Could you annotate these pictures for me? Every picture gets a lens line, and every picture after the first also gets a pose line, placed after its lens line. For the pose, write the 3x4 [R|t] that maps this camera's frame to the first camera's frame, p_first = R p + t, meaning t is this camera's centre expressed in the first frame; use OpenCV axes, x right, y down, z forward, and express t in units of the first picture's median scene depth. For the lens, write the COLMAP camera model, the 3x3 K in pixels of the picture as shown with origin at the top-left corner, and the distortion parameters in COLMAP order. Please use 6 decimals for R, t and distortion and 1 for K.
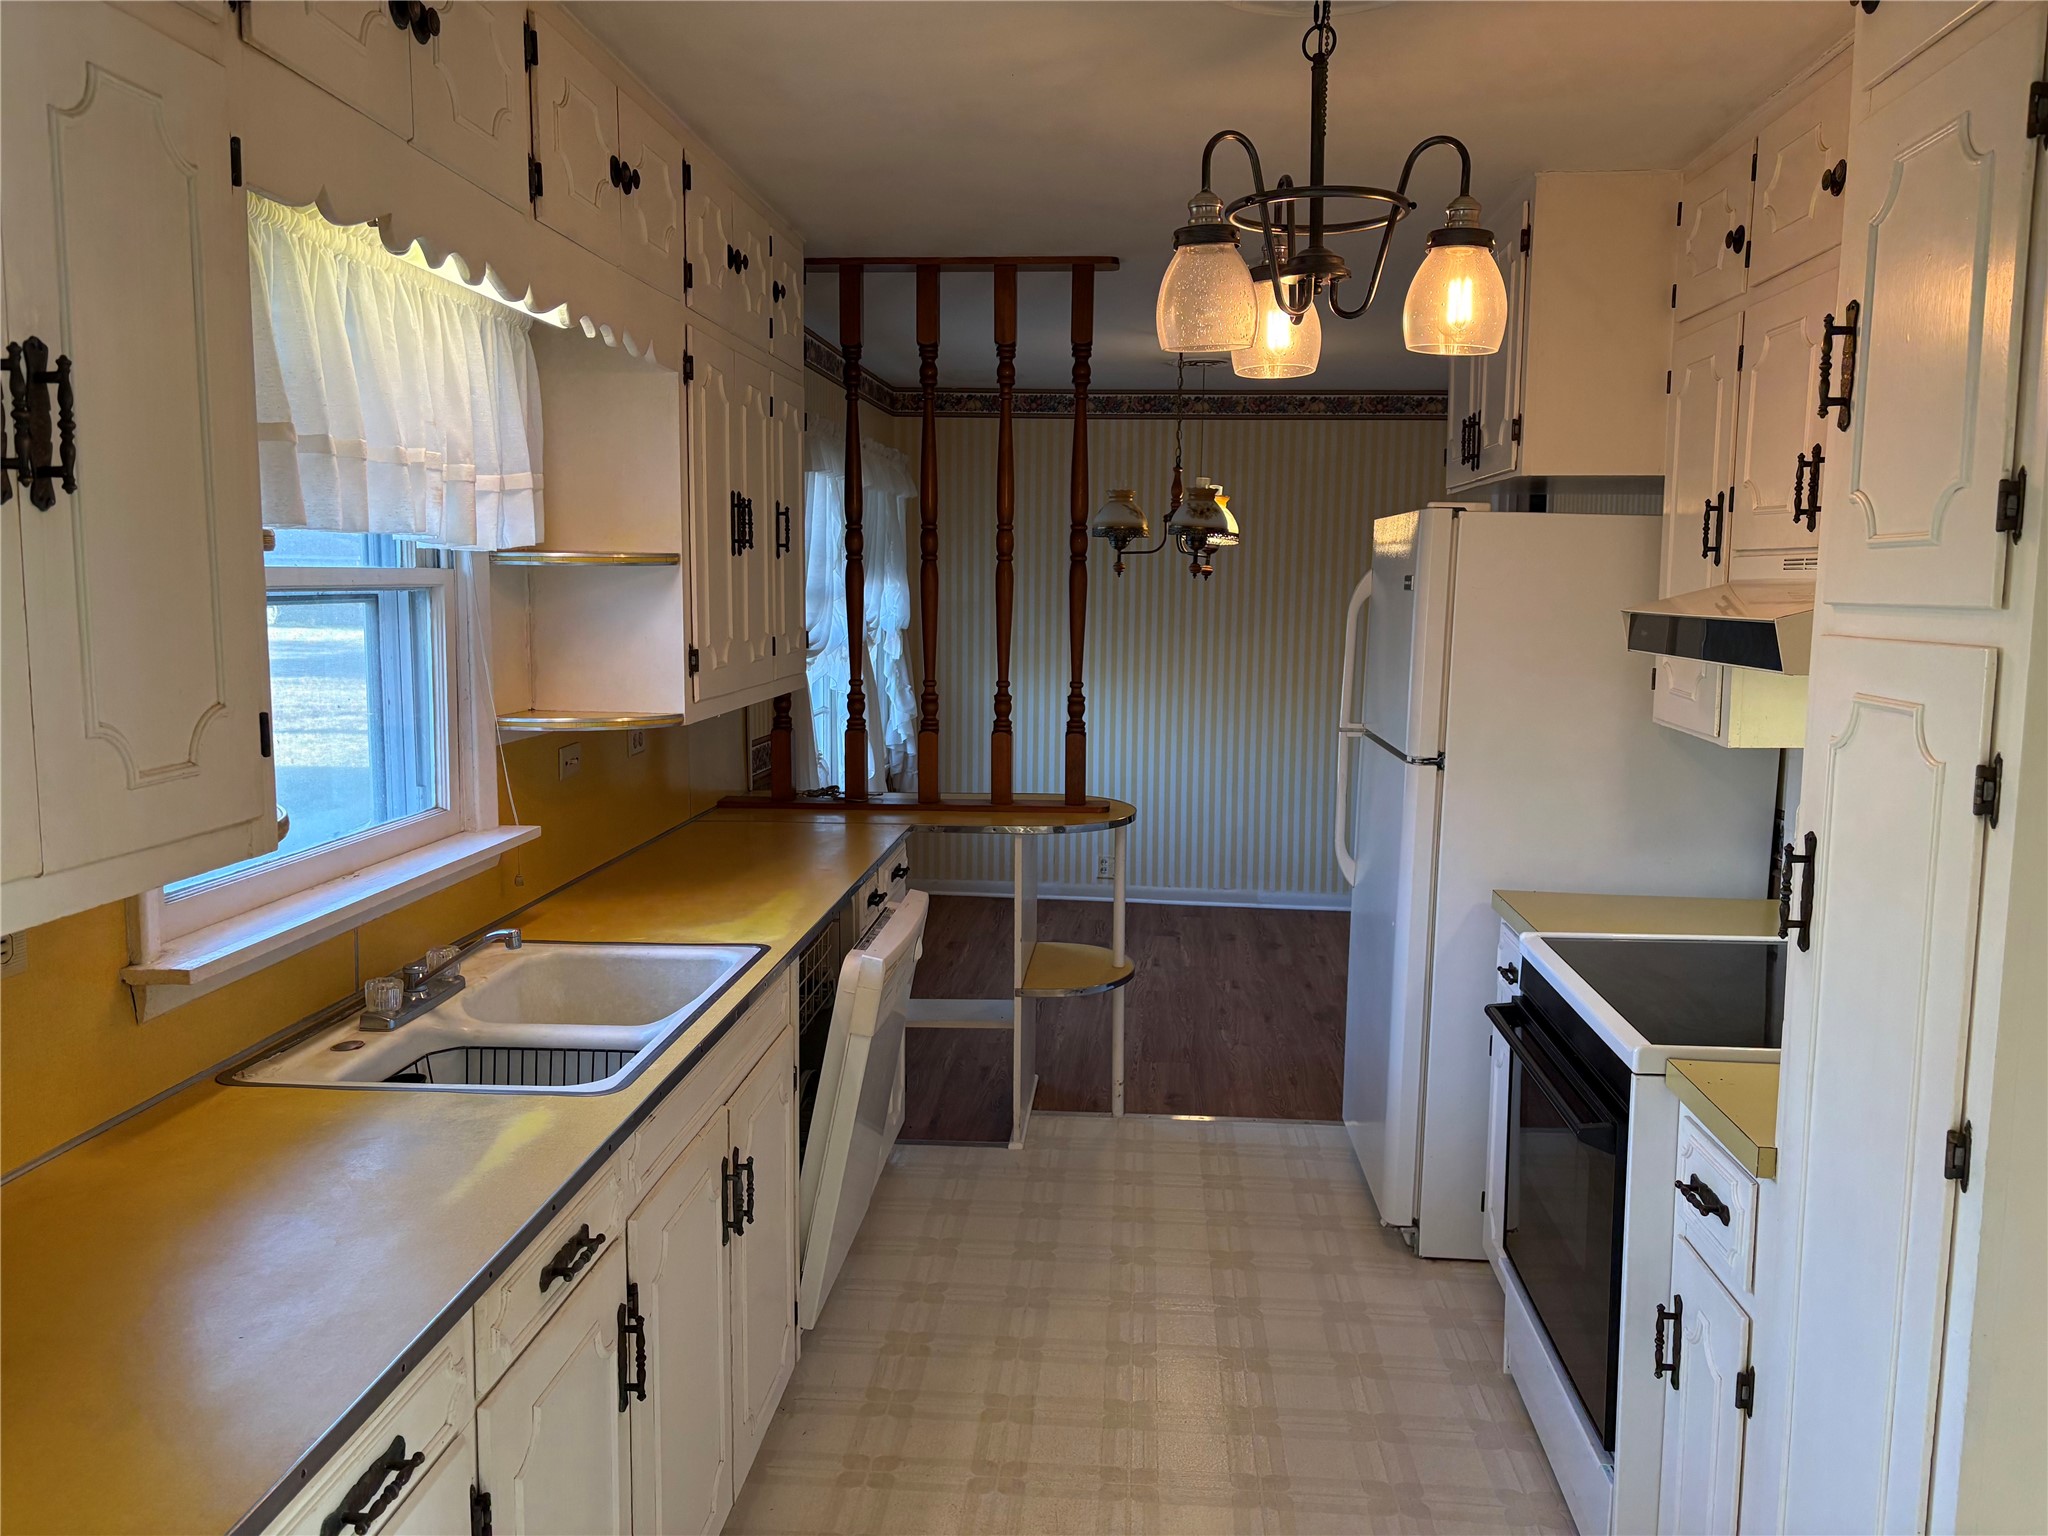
lens RADIAL K [[1545.5, 0, 1026.6], [0, 1545.5, 761.8], [0, 0, 1]] dist [0.047448, -0.065332]
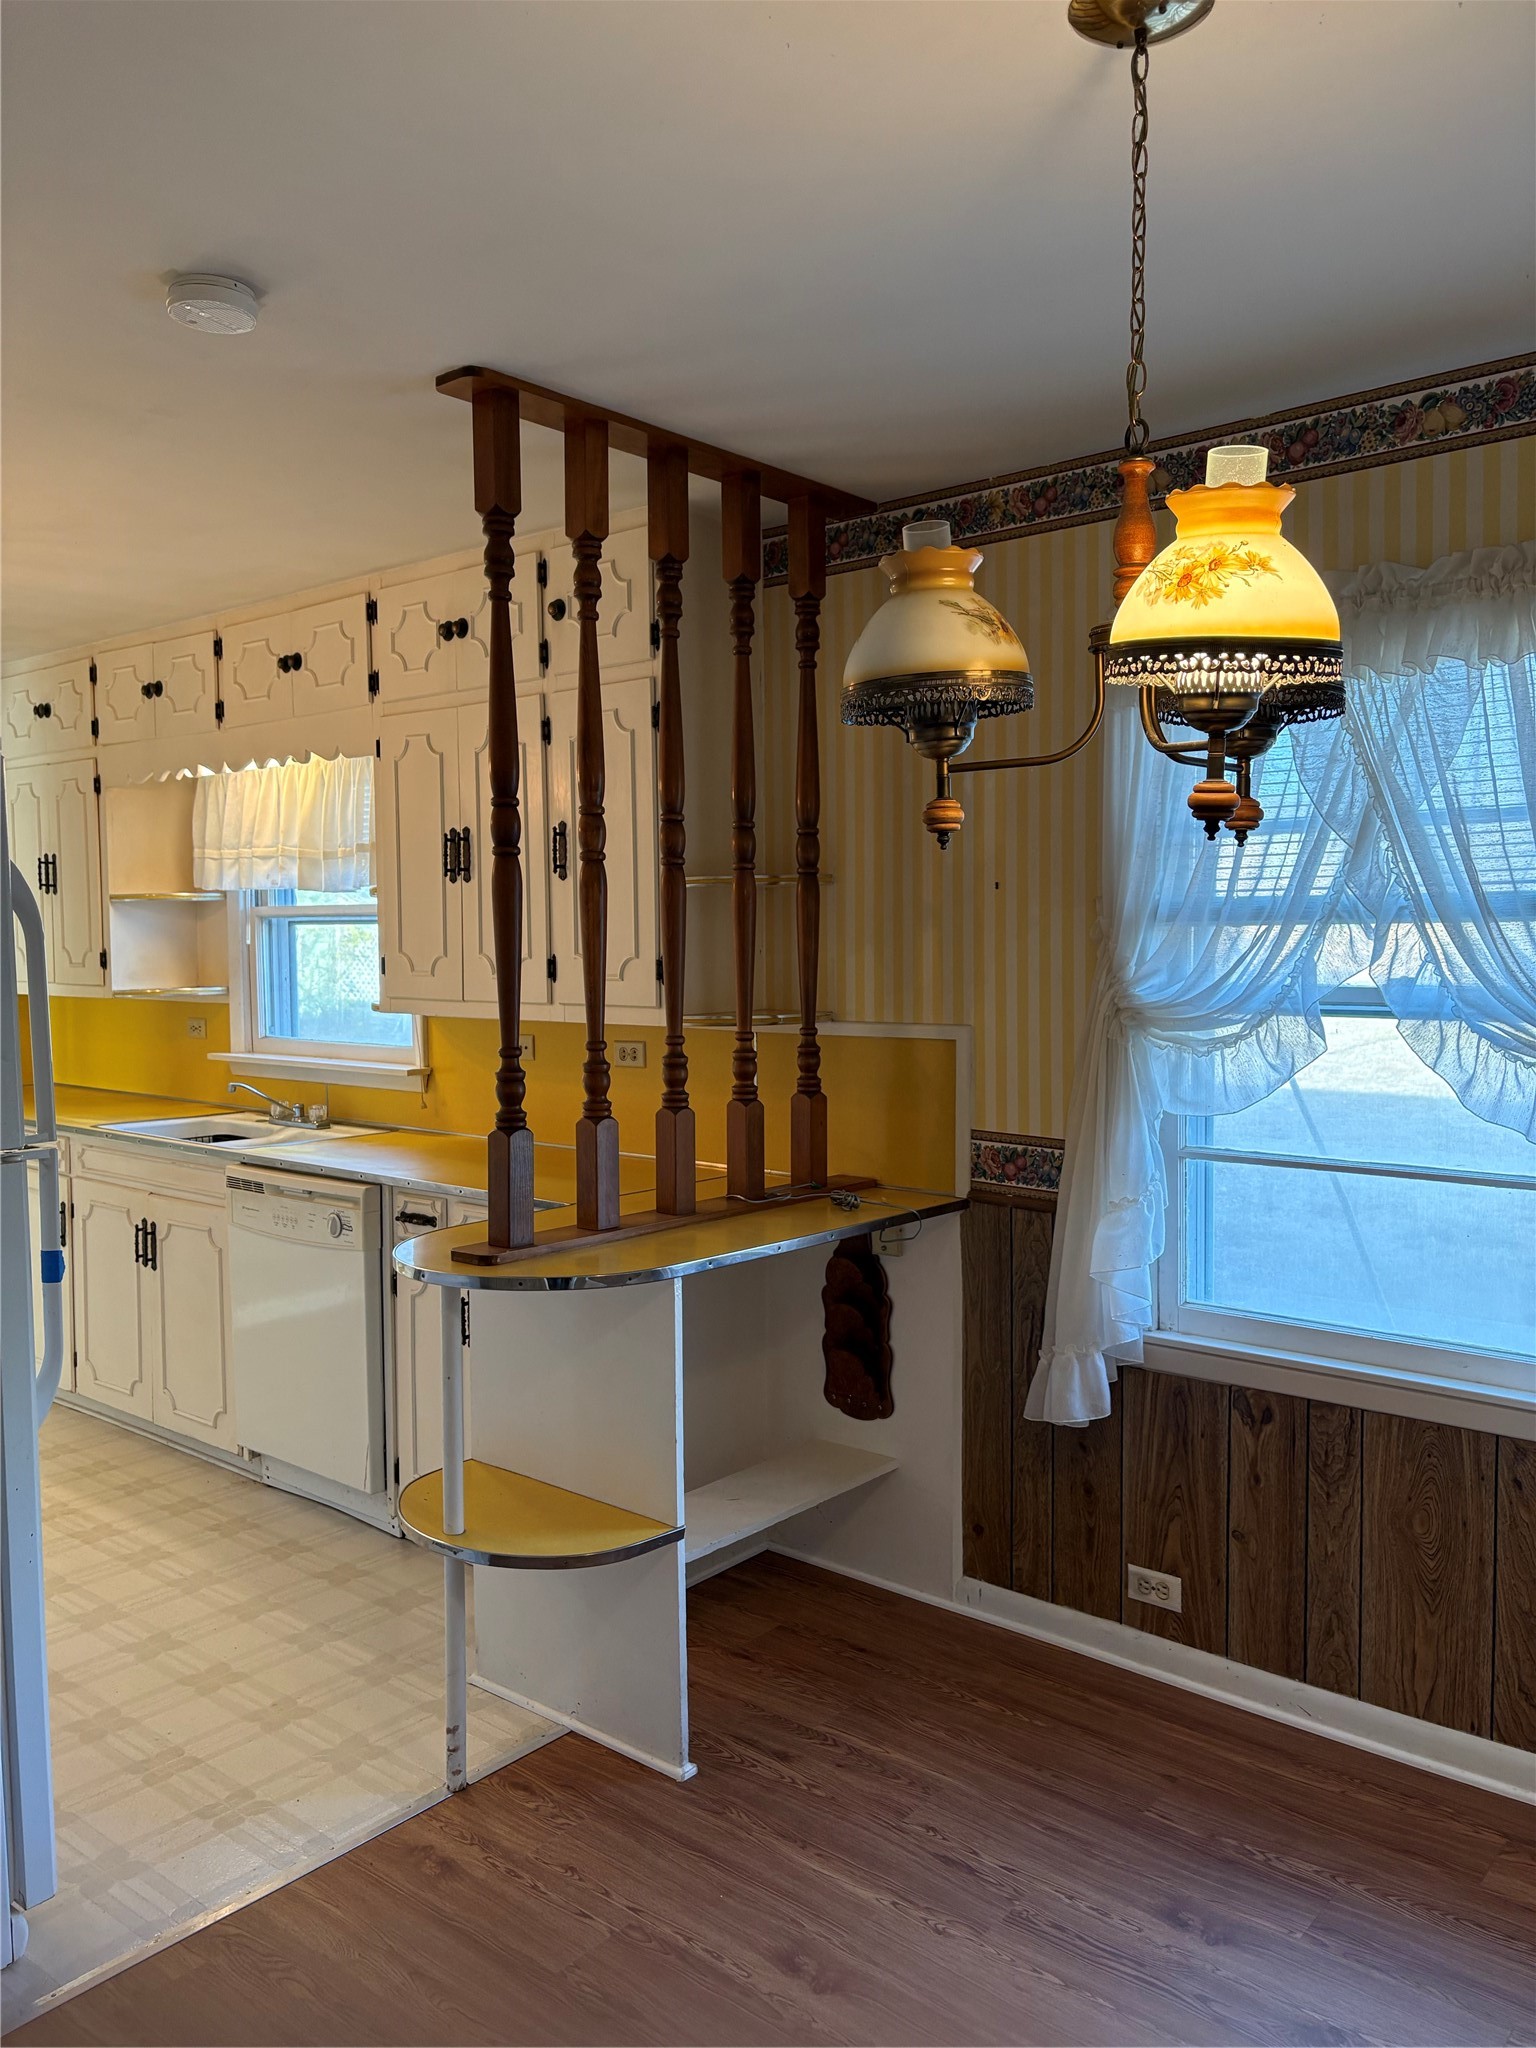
lens RADIAL K [[1591.1, 0, 809.4], [0, 1591.1, 1031.3], [0, 0, 1]] dist [0.026419, 0.011538]
pose [[-0.576848, 0.043978, -0.815667, 0.578862], [-0.096782, 0.987837, 0.121706, -0.178546], [0.811098, 0.149147, -0.565575, 1.743870]]
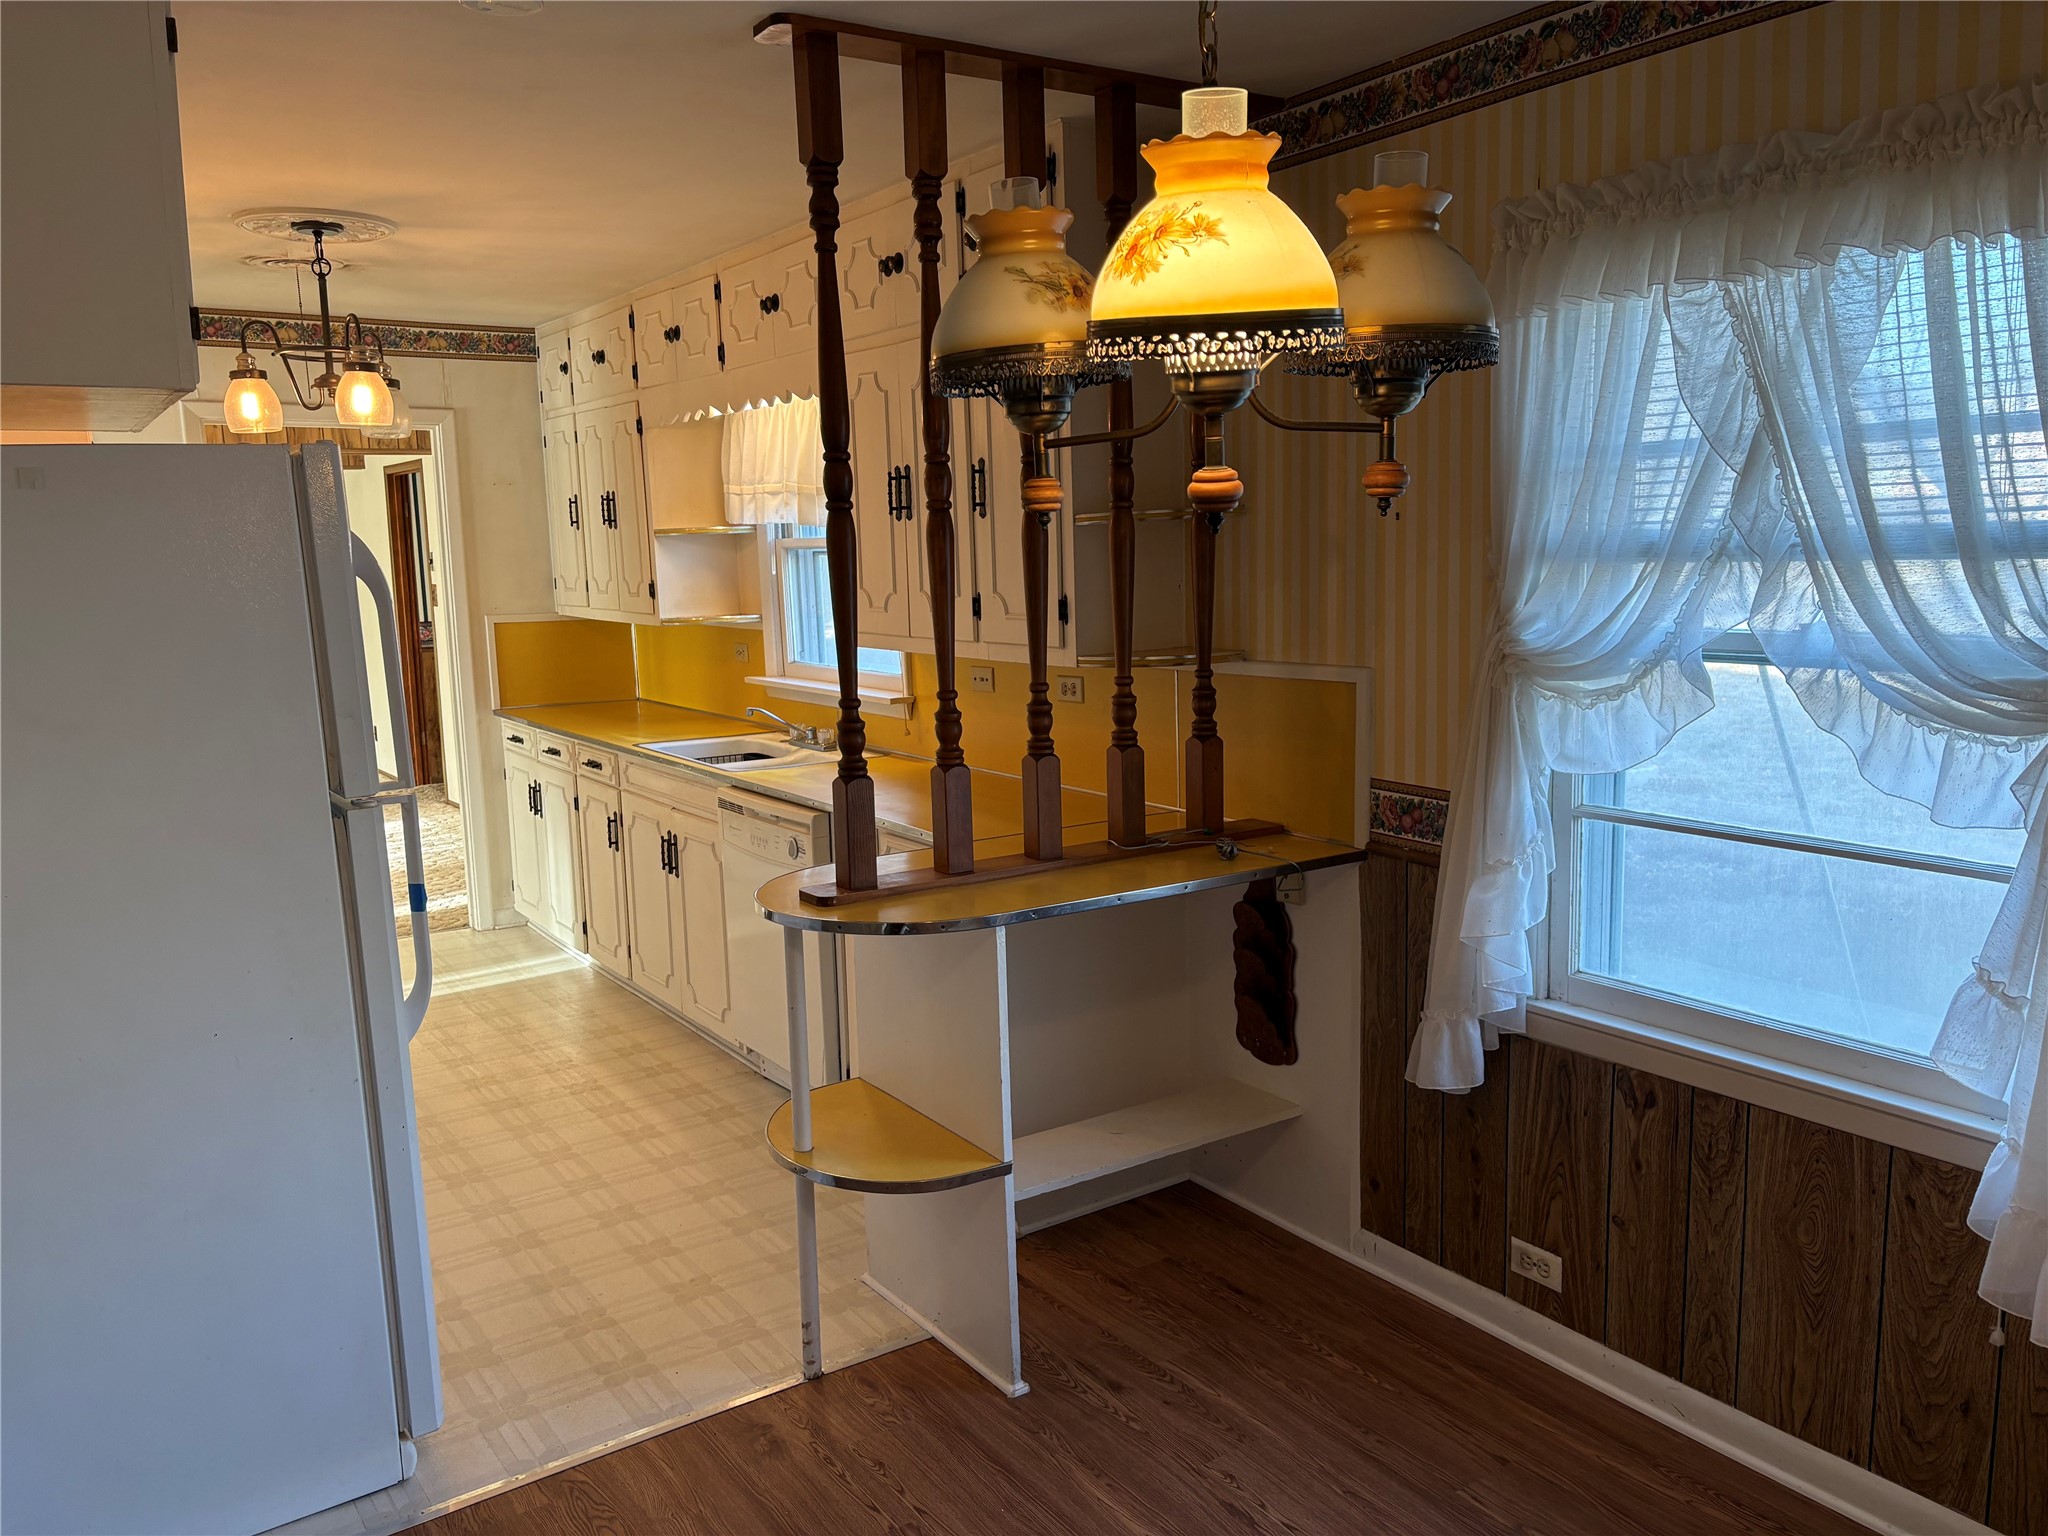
lens RADIAL K [[1590.7, 0, 1048.4], [0, 1590.7, 799.1], [0, 0, 1]] dist [0.052785, -0.035680]
pose [[-0.780229, 0.113176, -0.615170, 0.452806], [-0.055910, 0.966939, 0.248803, -0.217586], [0.622991, 0.228518, -0.748106, 1.859921]]
